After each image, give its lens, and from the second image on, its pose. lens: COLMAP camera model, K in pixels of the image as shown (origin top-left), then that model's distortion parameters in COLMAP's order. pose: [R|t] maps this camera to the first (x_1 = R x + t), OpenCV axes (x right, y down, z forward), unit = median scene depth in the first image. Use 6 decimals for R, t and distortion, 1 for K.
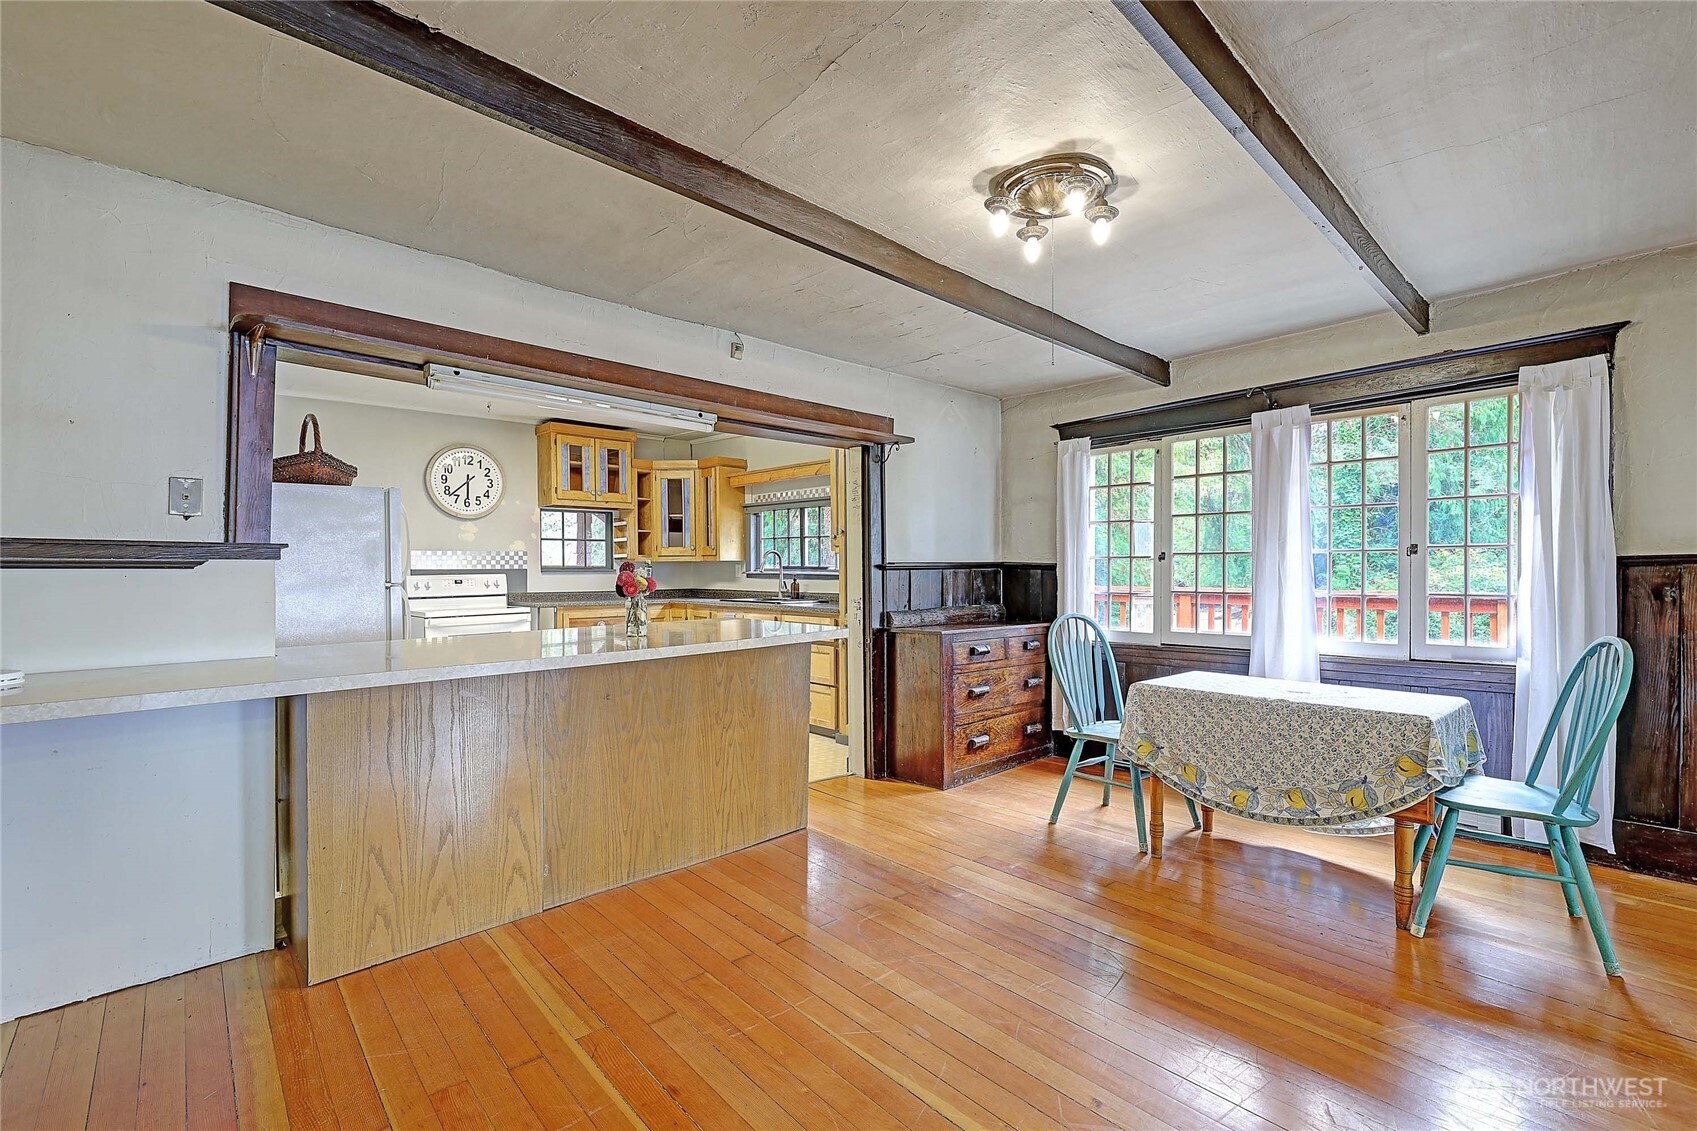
lens RADIAL K [[743.3, 0, 853.0], [0, 743.3, 569.4], [0, 0, 1]] dist [0.003204, 0.000460]
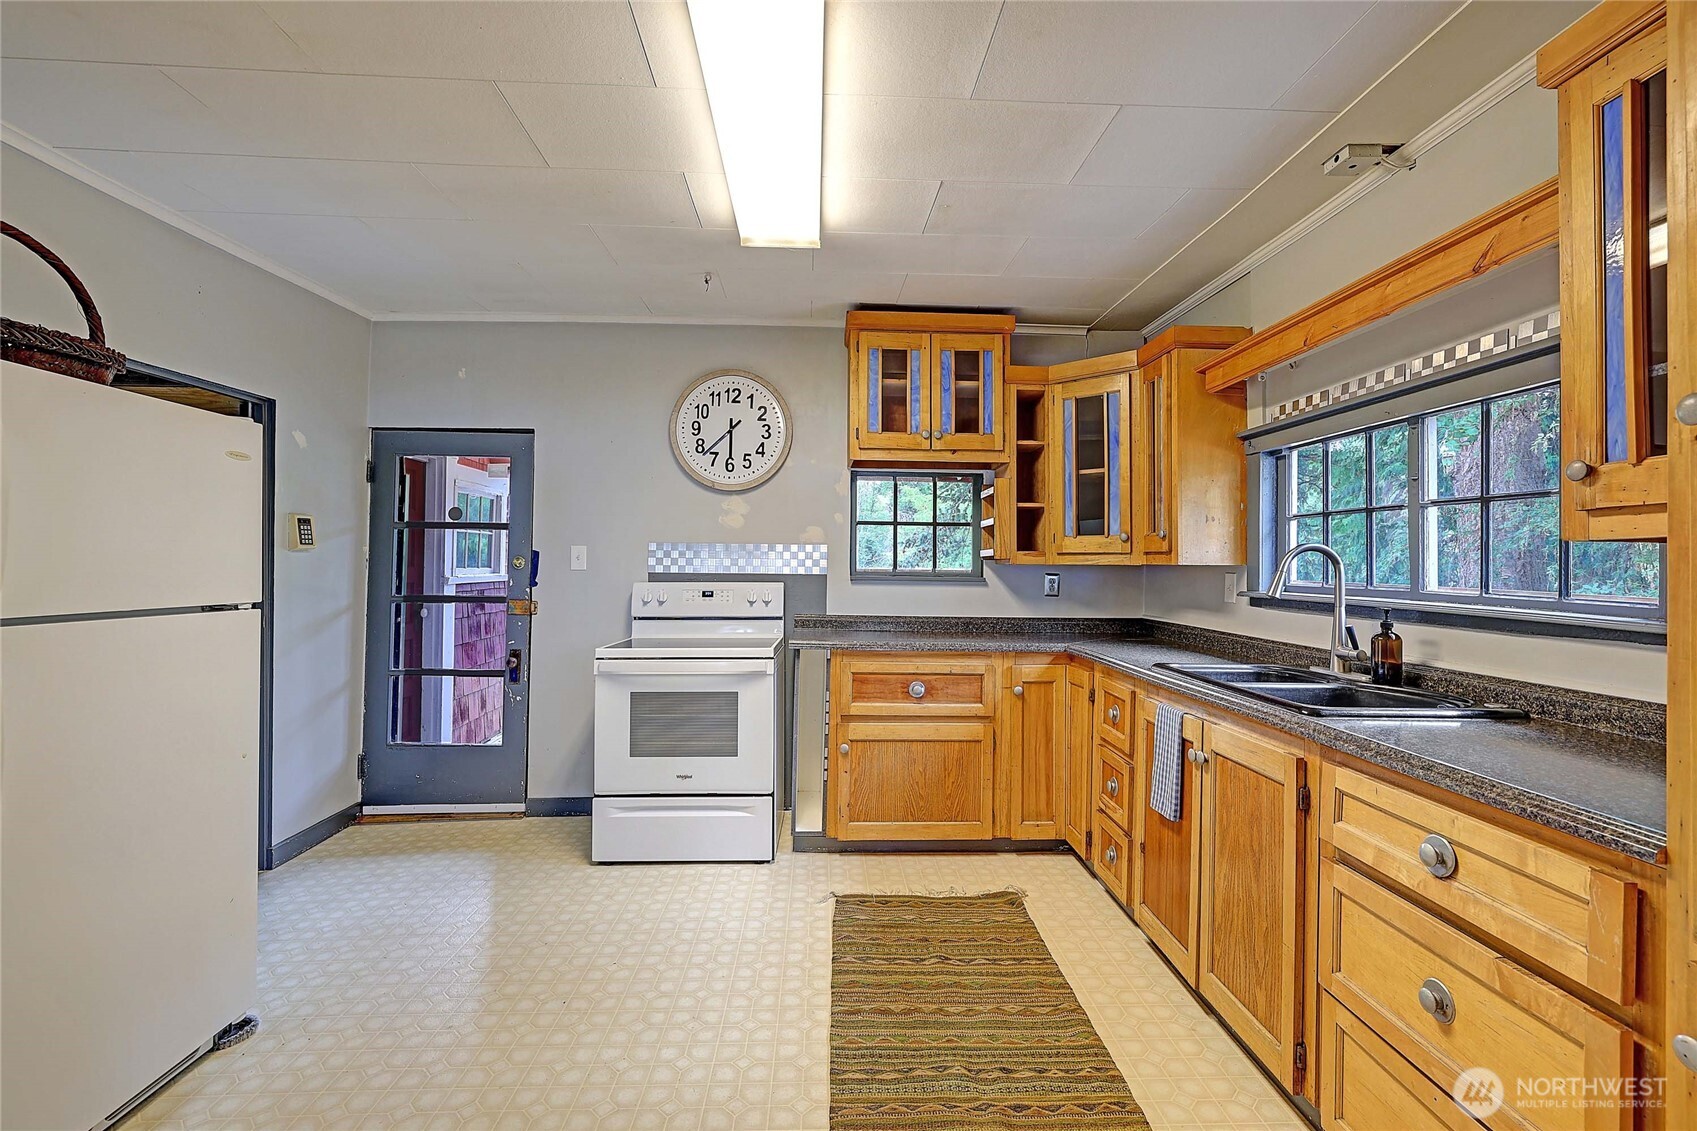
lens RADIAL K [[743.3, 0, 851.7], [0, 743.3, 557.3], [0, 0, 1]] dist [0.003204, 0.000460]
pose [[0.749385, 0.005601, -0.662111, -0.036971], [-0.018704, 0.999744, -0.012713, -0.007505], [0.661870, 0.021912, 0.749298, 0.595250]]
